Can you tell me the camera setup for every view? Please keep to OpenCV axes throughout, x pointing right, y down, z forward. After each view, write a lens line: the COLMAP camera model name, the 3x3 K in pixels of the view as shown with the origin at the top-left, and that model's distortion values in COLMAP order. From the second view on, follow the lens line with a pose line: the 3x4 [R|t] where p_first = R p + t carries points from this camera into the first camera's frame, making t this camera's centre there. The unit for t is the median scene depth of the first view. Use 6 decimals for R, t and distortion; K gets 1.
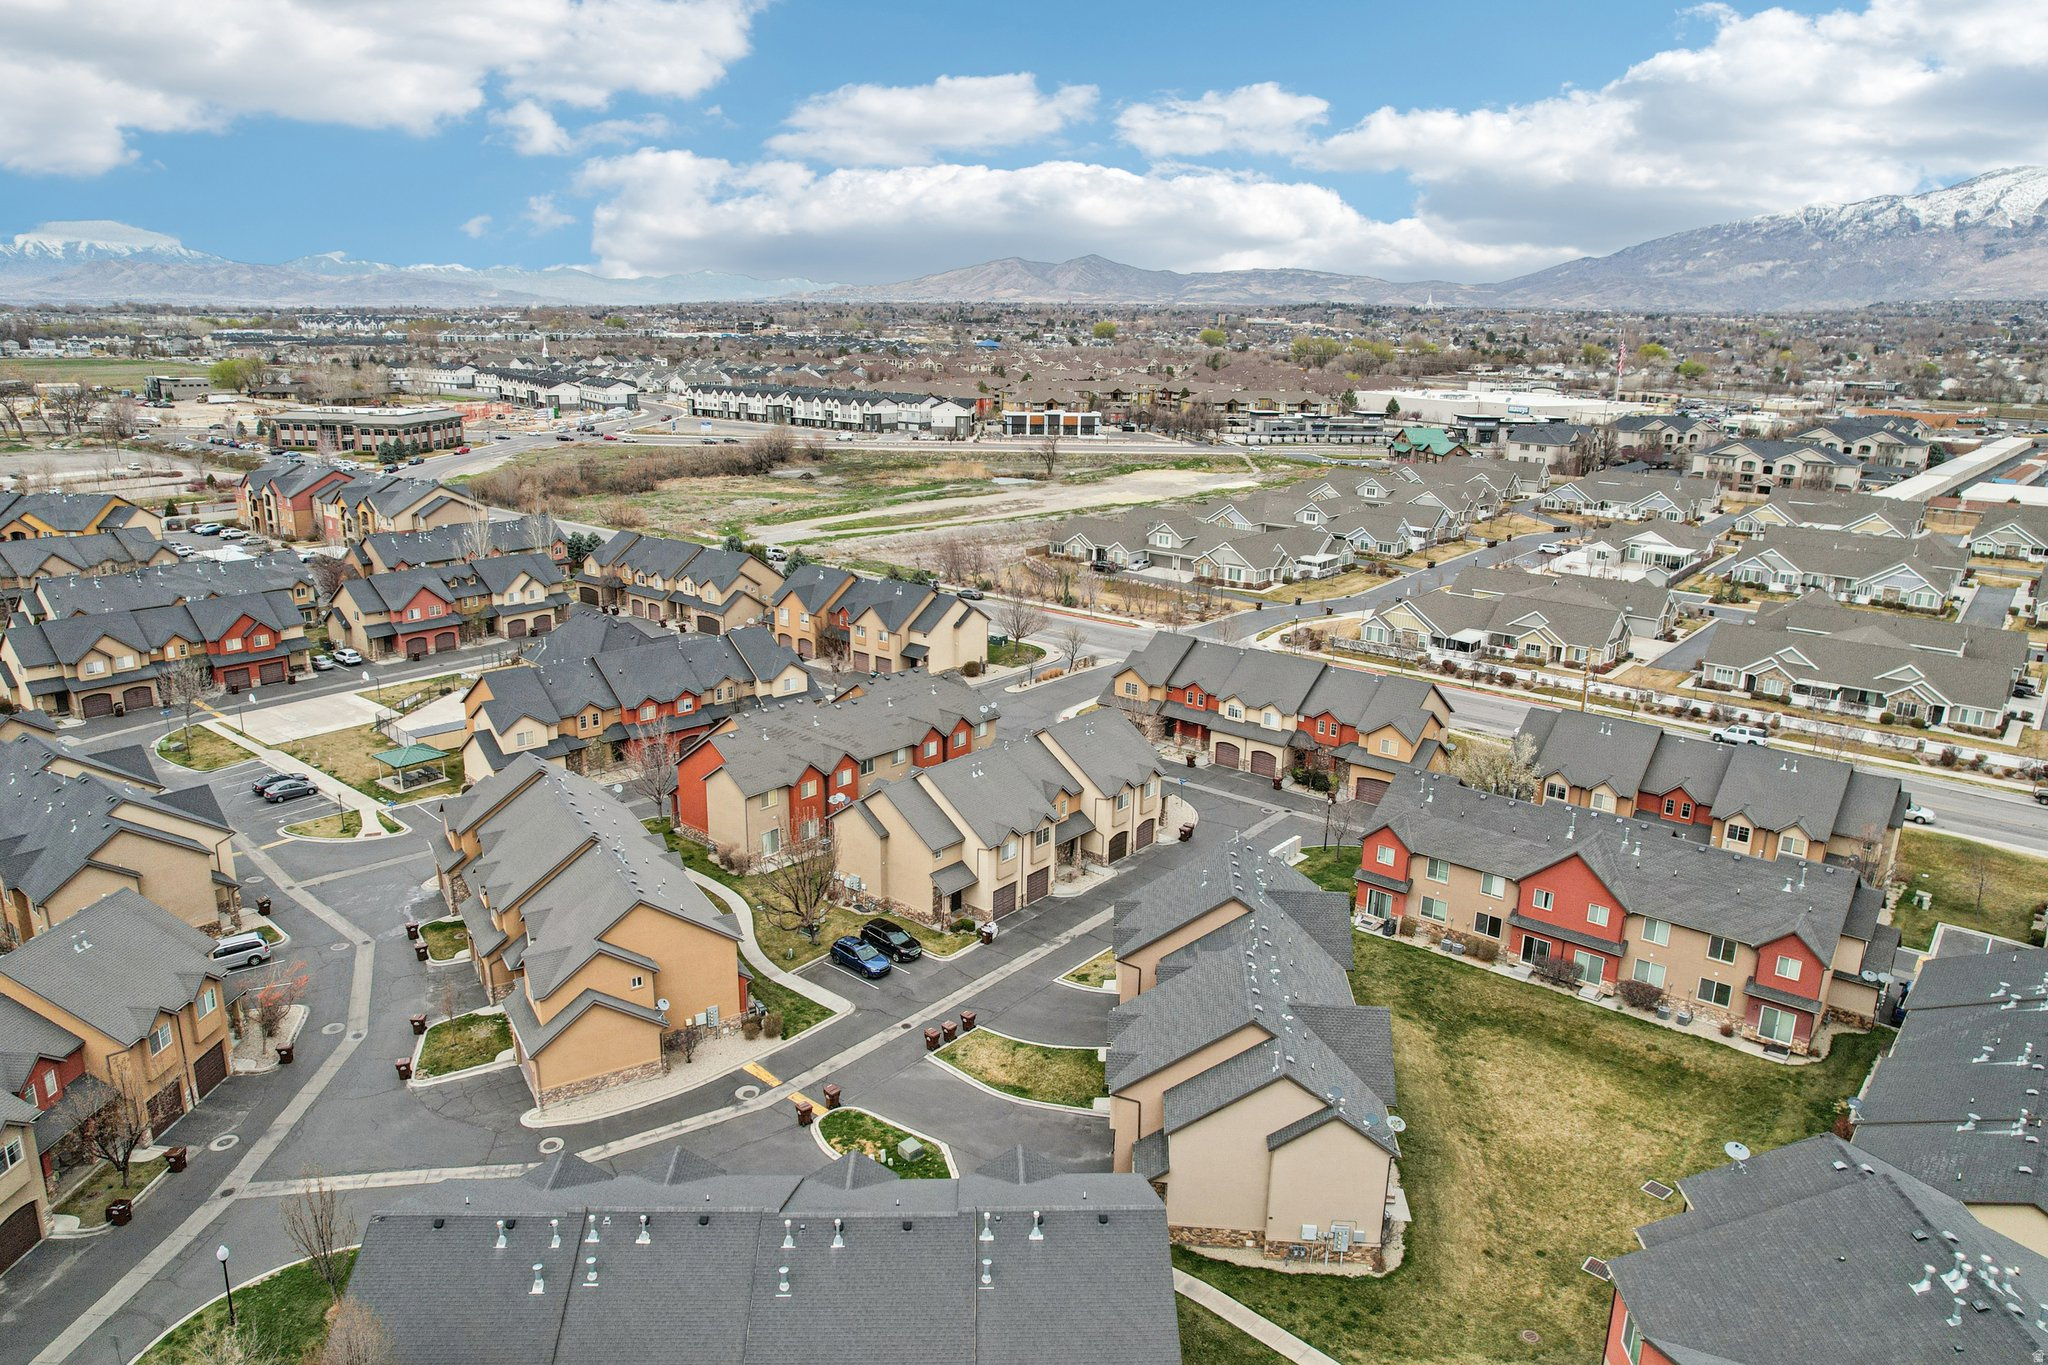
lens RADIAL K [[1333.8, 0, 1023.1], [0, 1333.8, 679.8], [0, 0, 1]] dist [-0.057161, 0.032729]
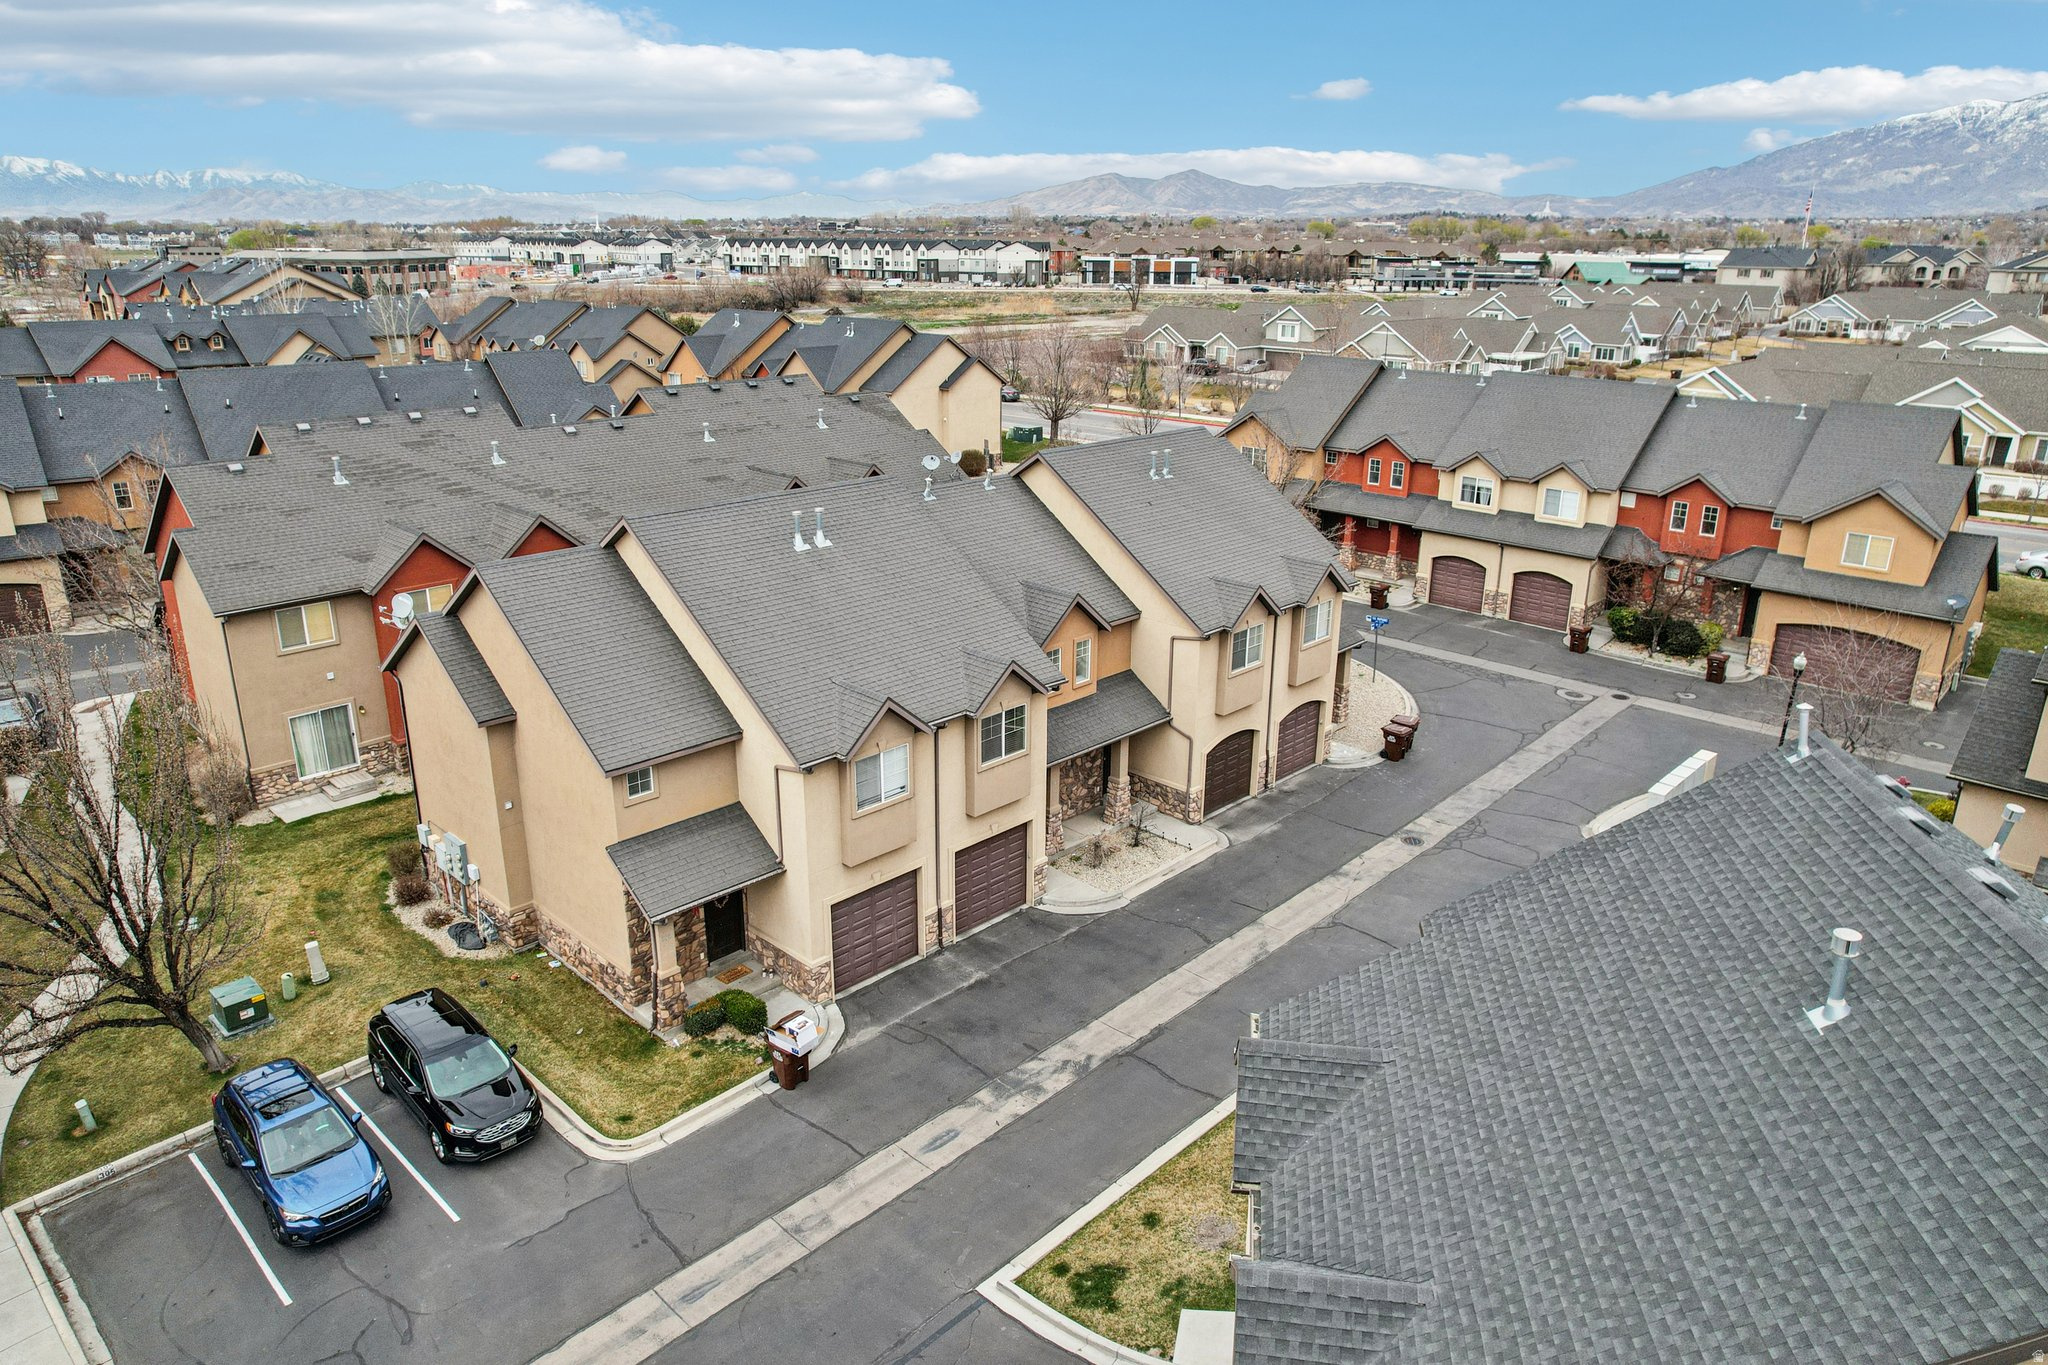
lens RADIAL K [[1333.8, 0, 1022.4], [0, 1333.8, 691.1], [0, 0, 1]] dist [-0.057161, 0.032729]
pose [[0.997562, 0.016162, -0.067882, 0.031631], [-0.011627, 0.997707, 0.066675, 0.065669], [0.068804, -0.065723, 0.995463, 0.520169]]
